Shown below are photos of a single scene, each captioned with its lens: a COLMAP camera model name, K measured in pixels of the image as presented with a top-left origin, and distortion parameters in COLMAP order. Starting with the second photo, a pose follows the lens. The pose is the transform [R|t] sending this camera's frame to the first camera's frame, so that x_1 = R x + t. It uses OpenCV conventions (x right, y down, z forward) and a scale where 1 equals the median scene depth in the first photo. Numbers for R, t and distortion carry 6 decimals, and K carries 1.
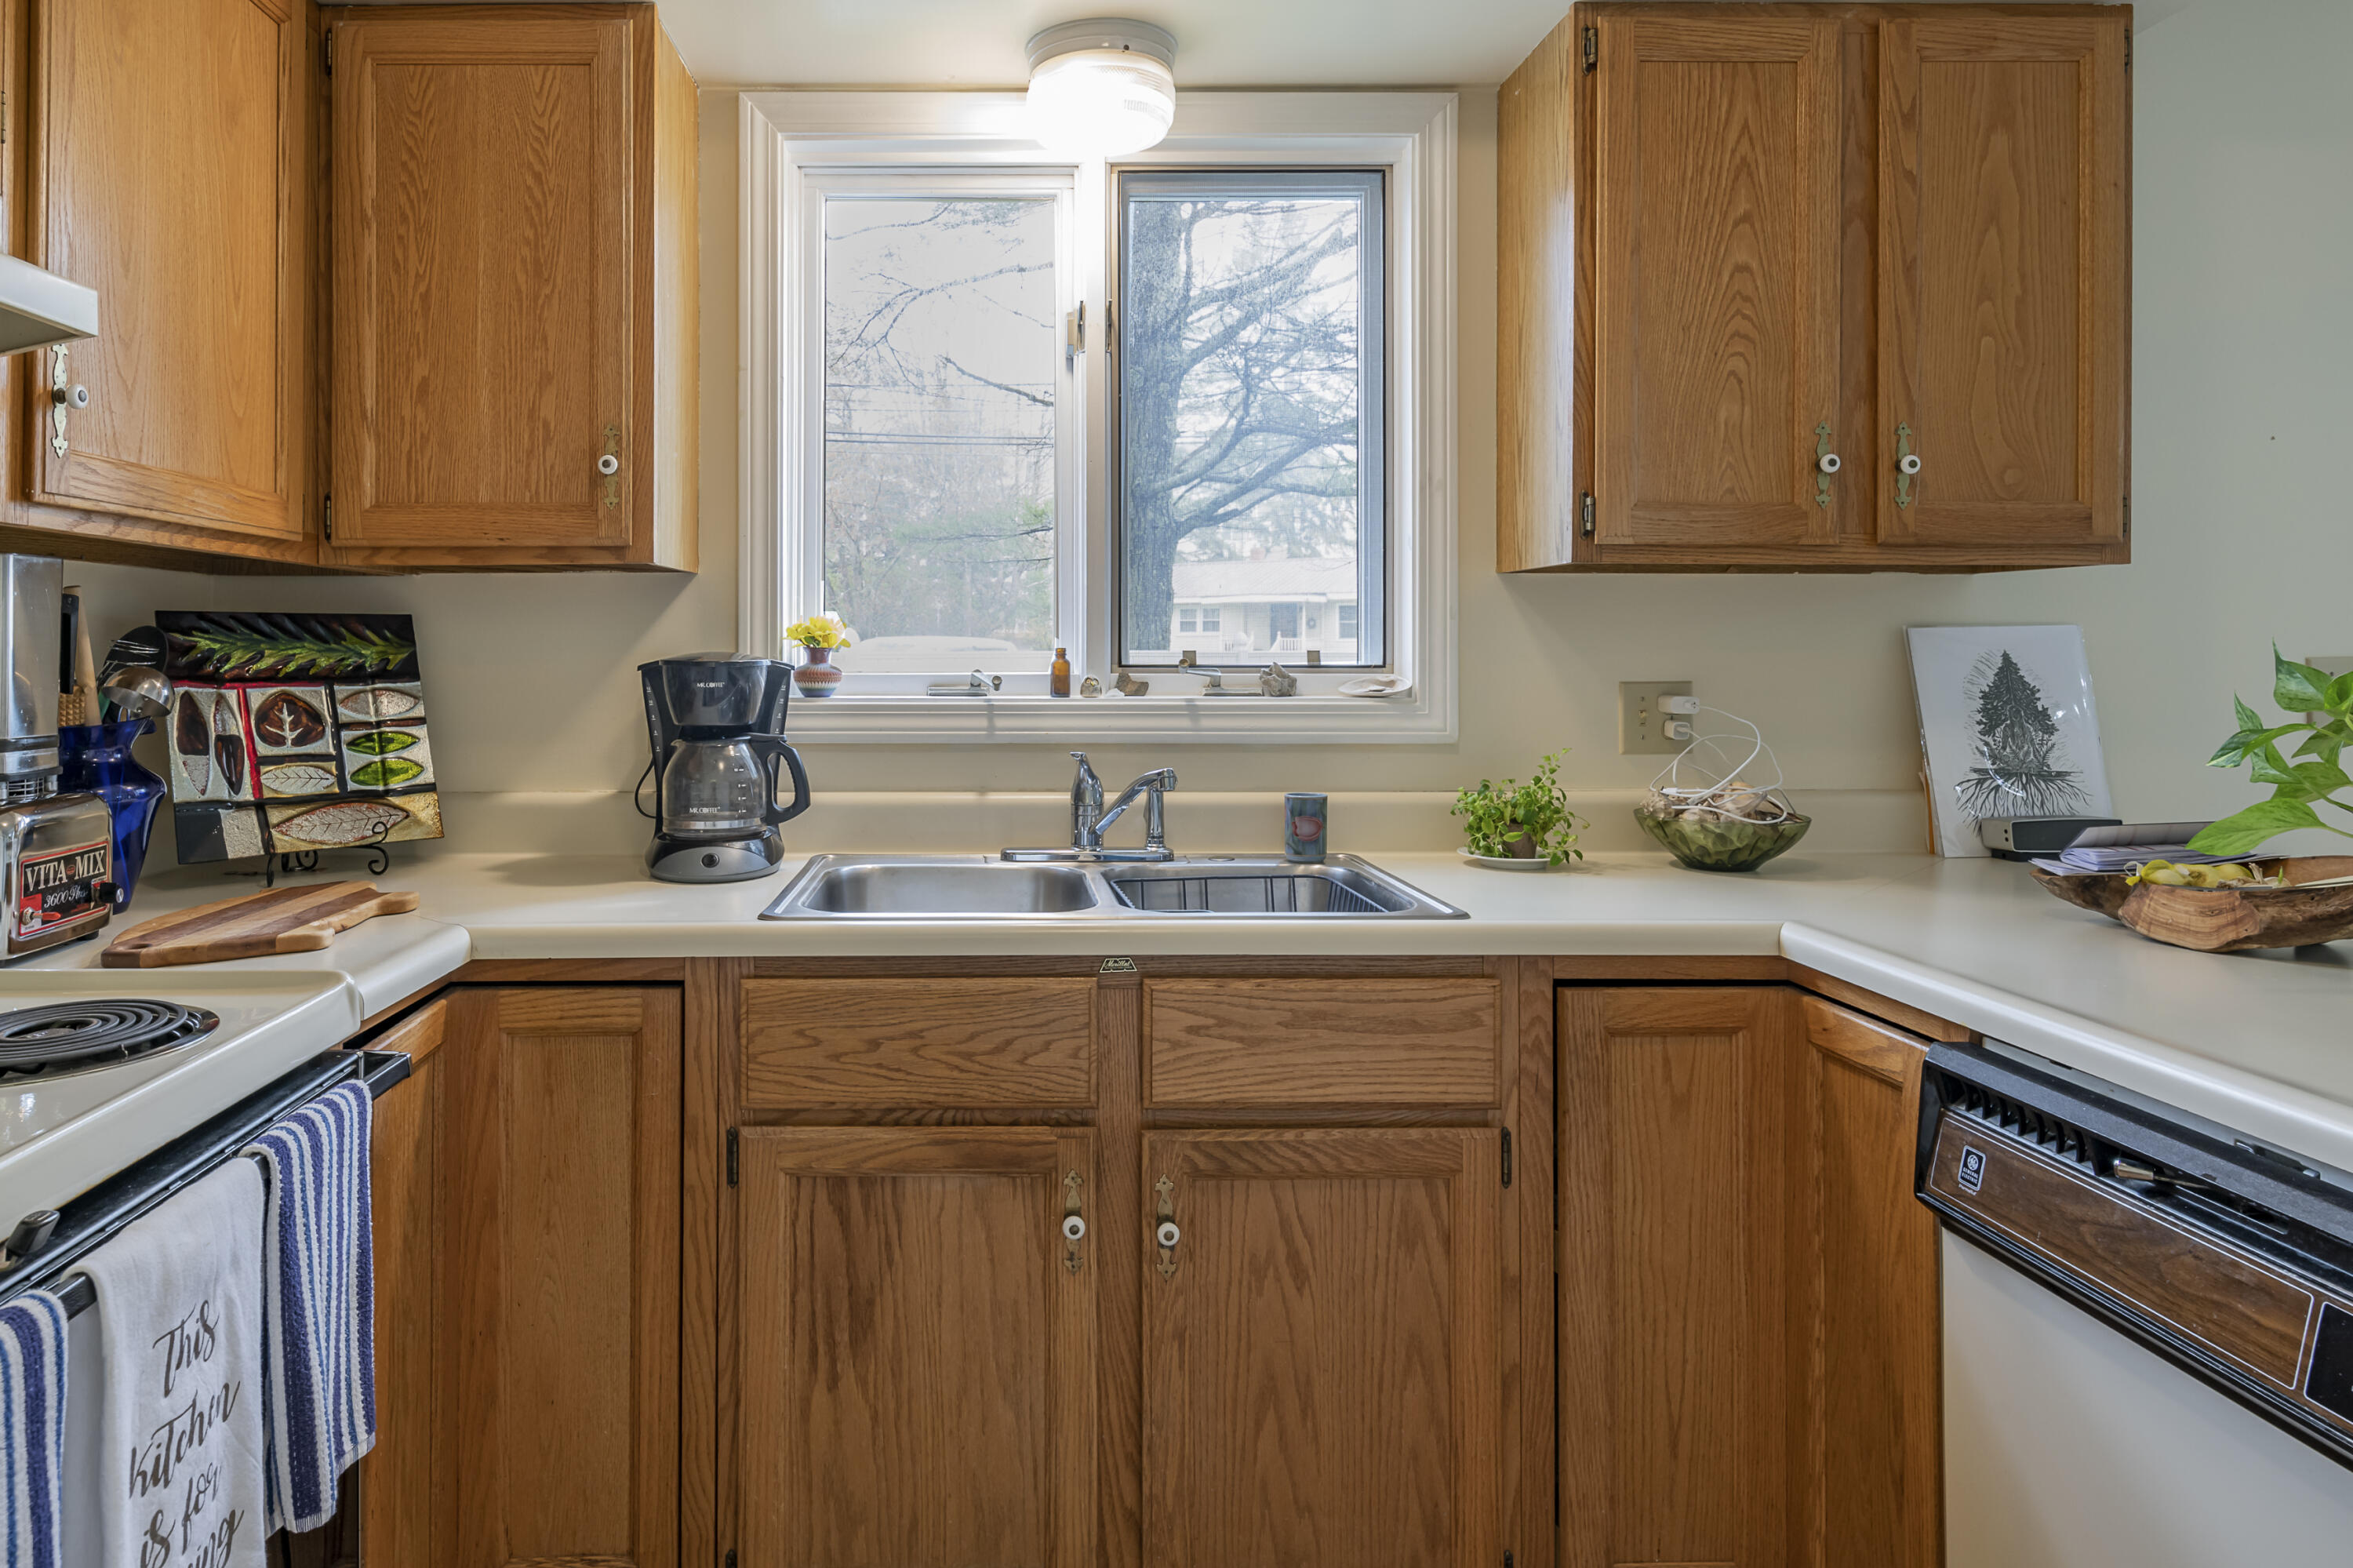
lens RADIAL K [[1430.9, 0, 984.2], [0, 1430.9, 646.1], [0, 0, 1]] dist [0.002103, -0.000711]
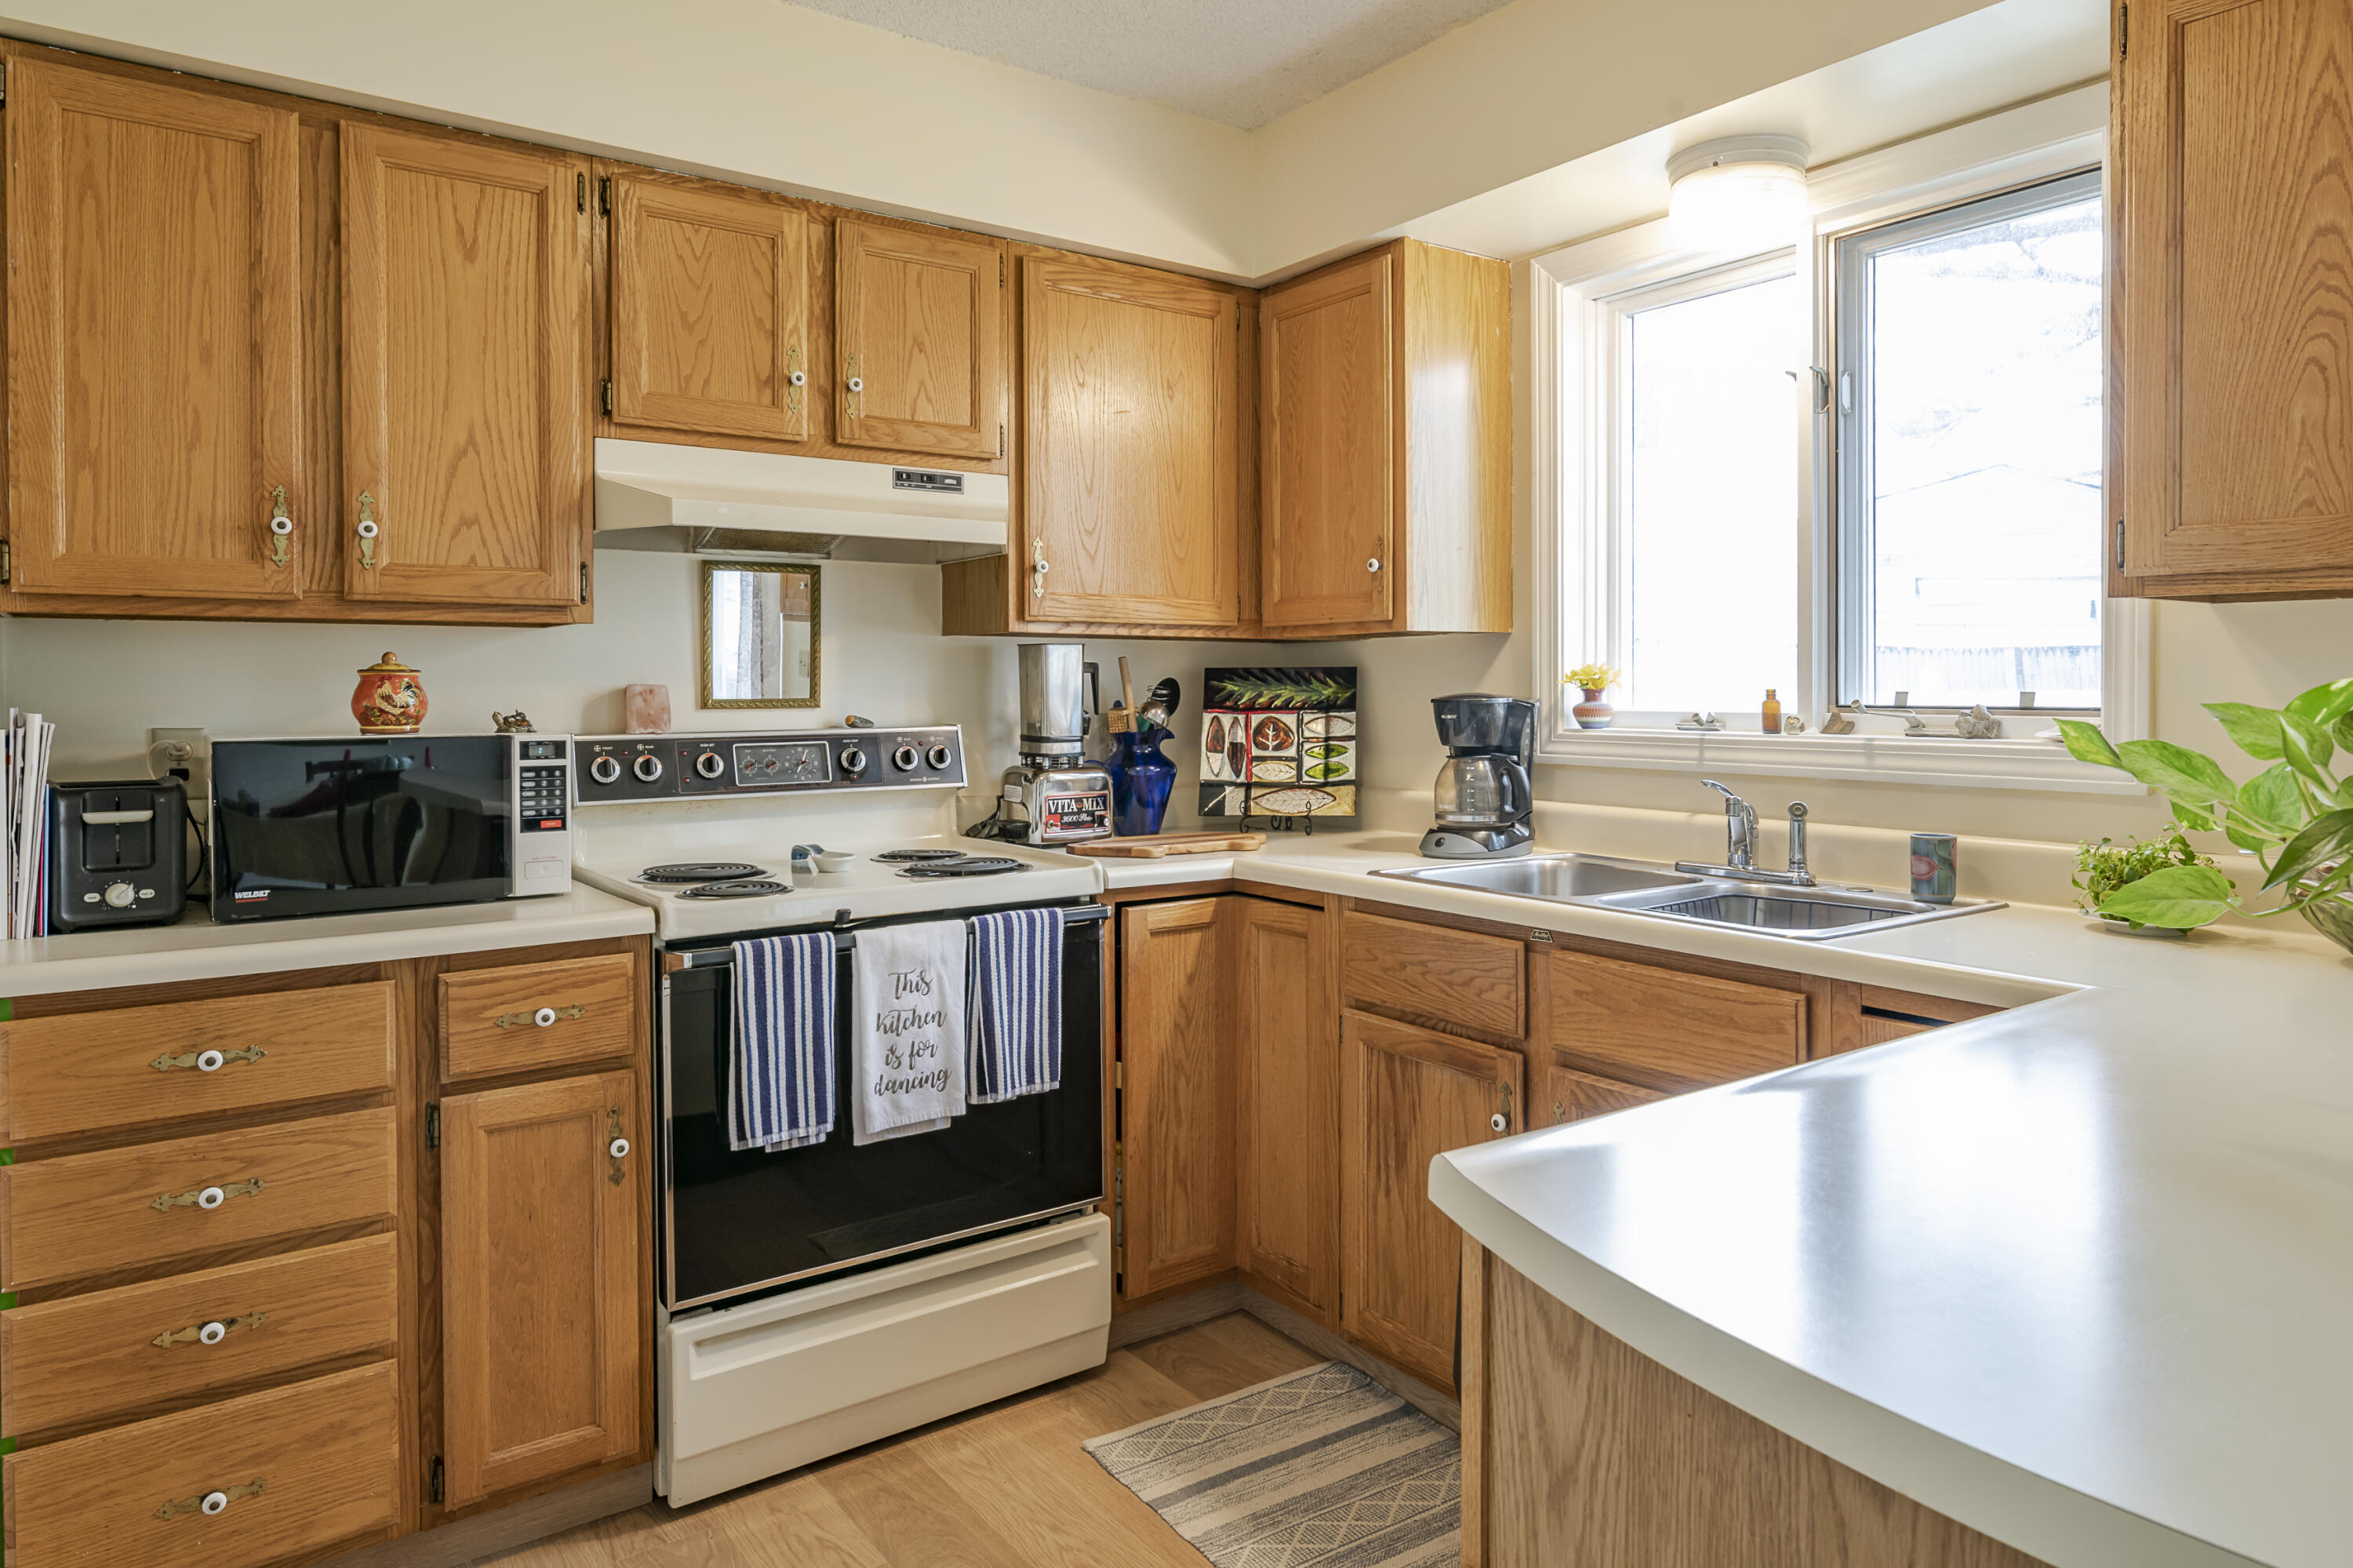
lens RADIAL K [[1443.6, 0, 1229.6], [0, 1443.6, 711.0], [0, 0, 1]] dist [0.002051, -0.000776]
pose [[0.600014, 0.012626, -0.799890, 0.967993], [0.004933, 0.999798, 0.019482, -0.008015], [0.799974, -0.015635, 0.599831, -0.009671]]
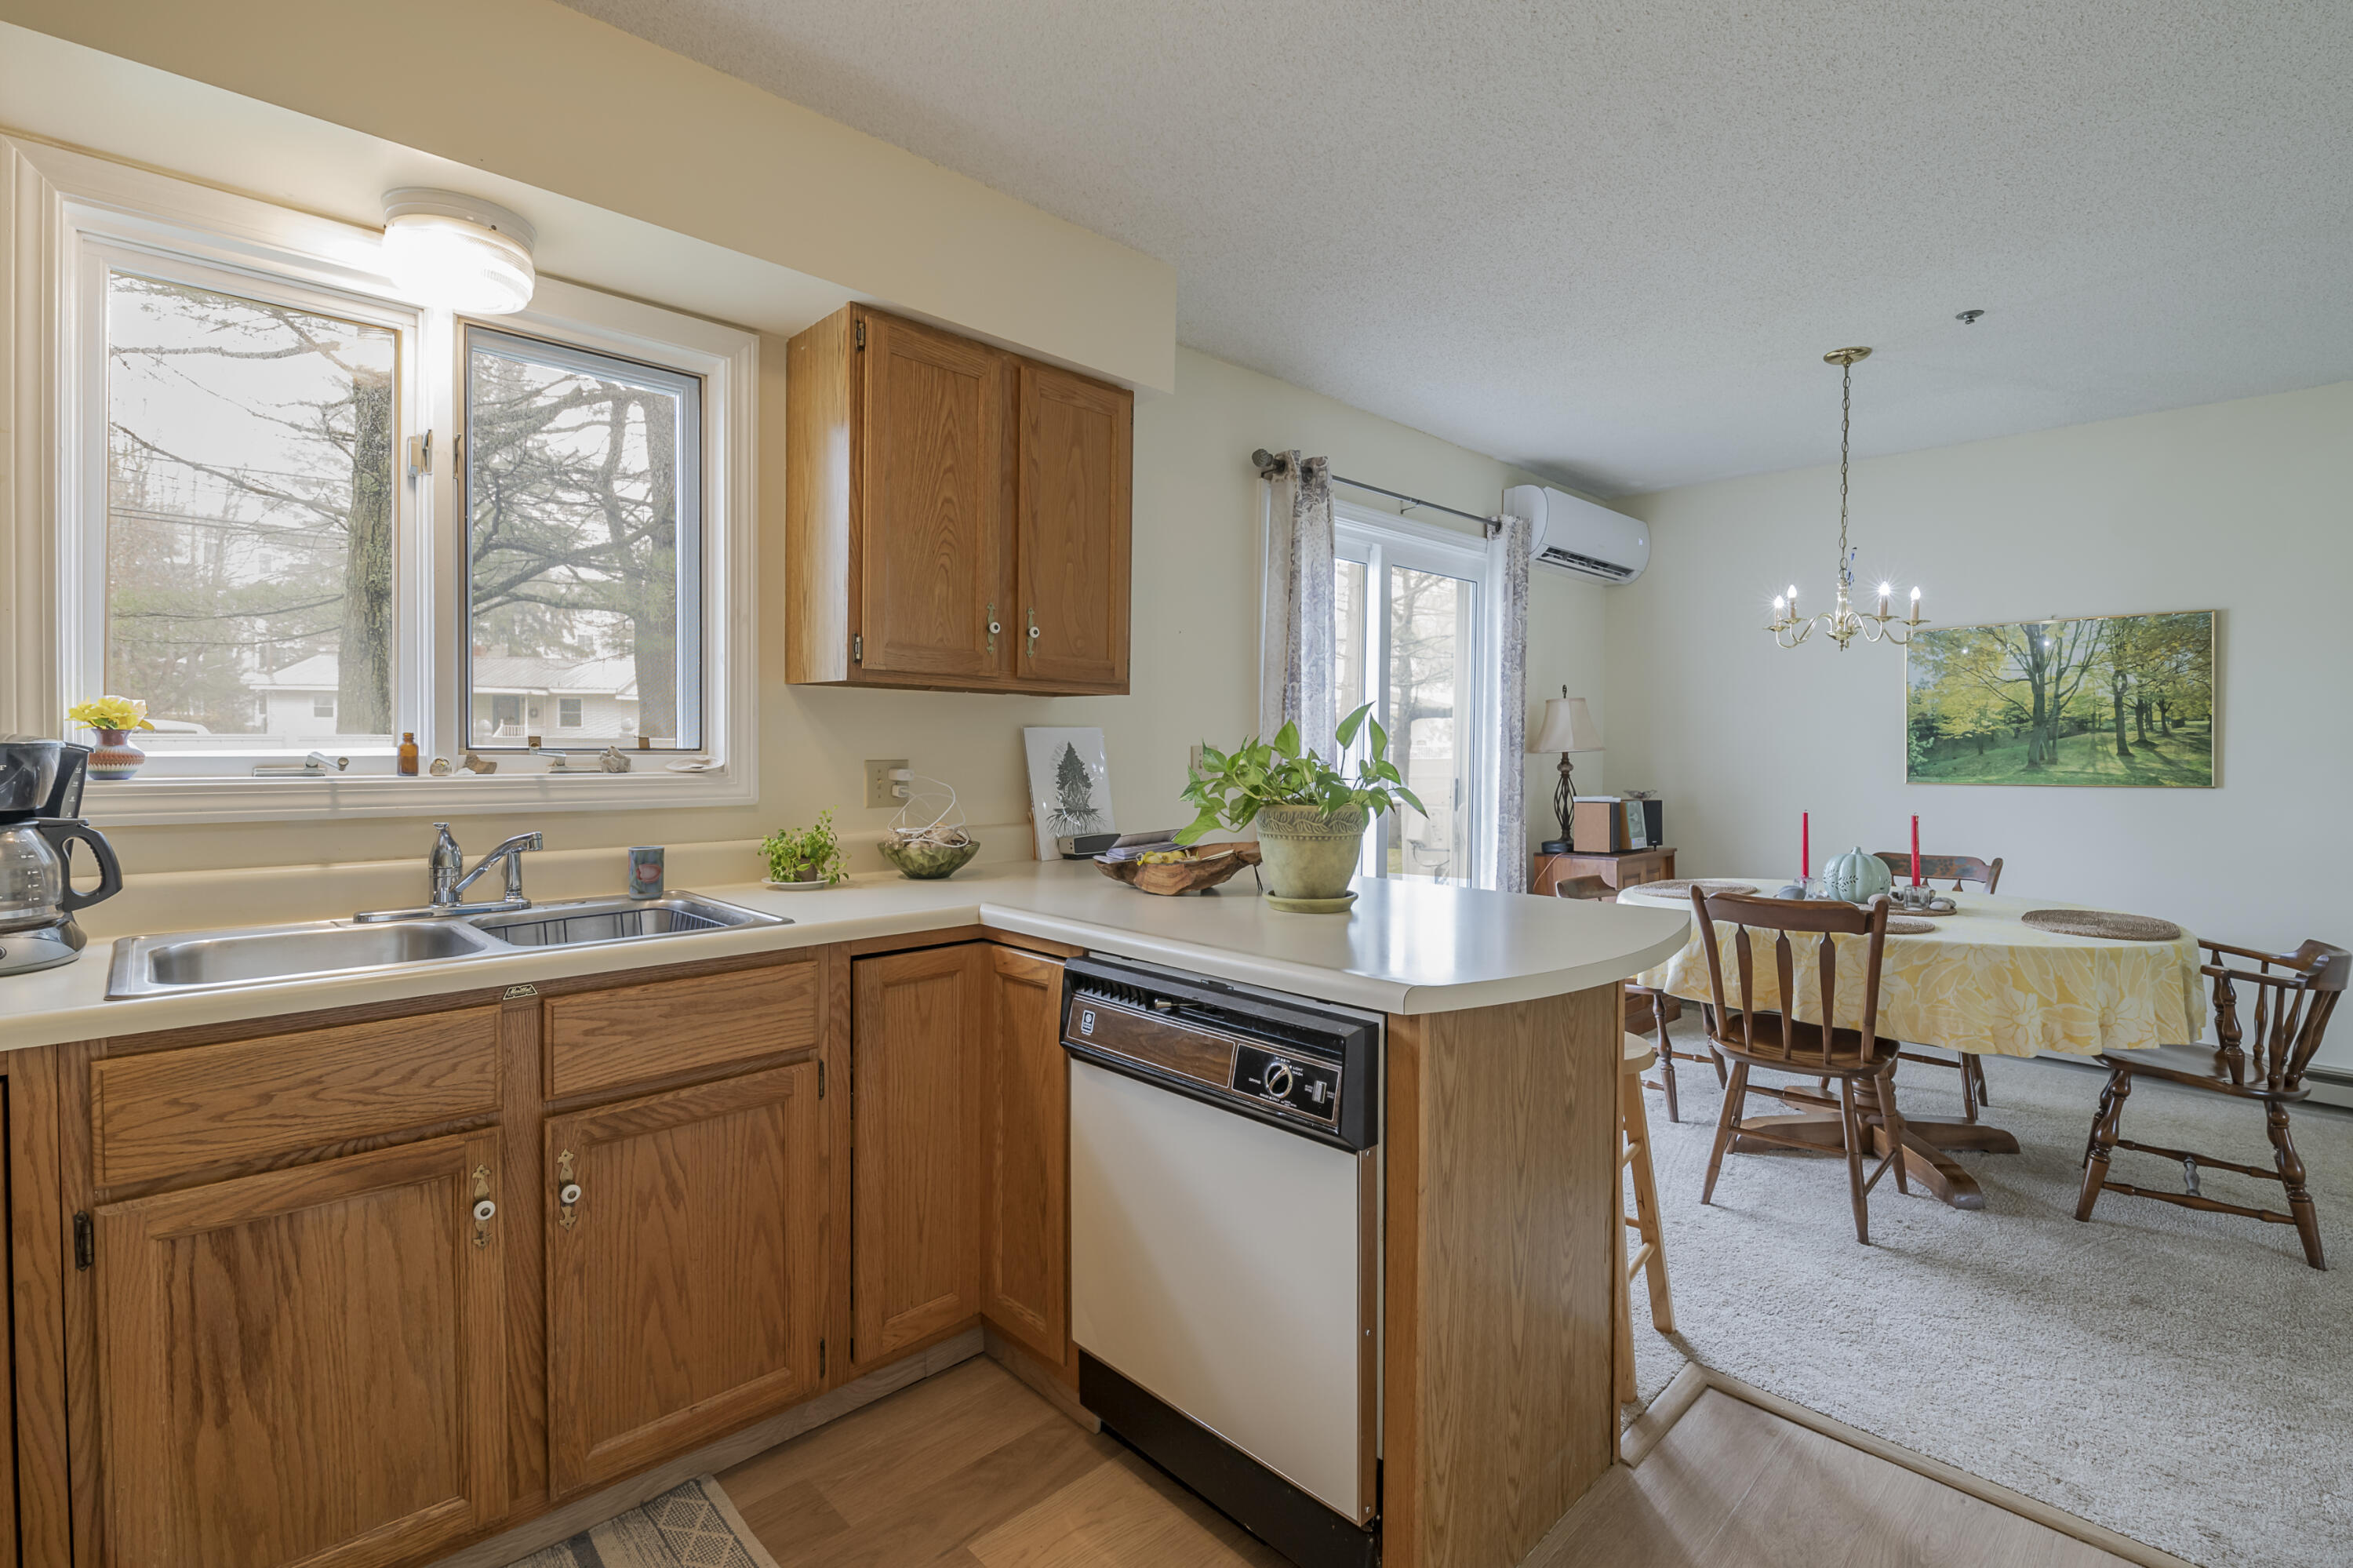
lens RADIAL K [[1055.4, 0, 1179.2], [0, 1055.4, 765.1], [0, 0, 1]] dist [-0.001942, -0.007871]
pose [[0.722786, -0.007856, 0.691027, -0.121311], [-0.011938, 0.999644, 0.023851, -0.000354], [-0.690969, -0.025489, 0.722435, -0.042249]]
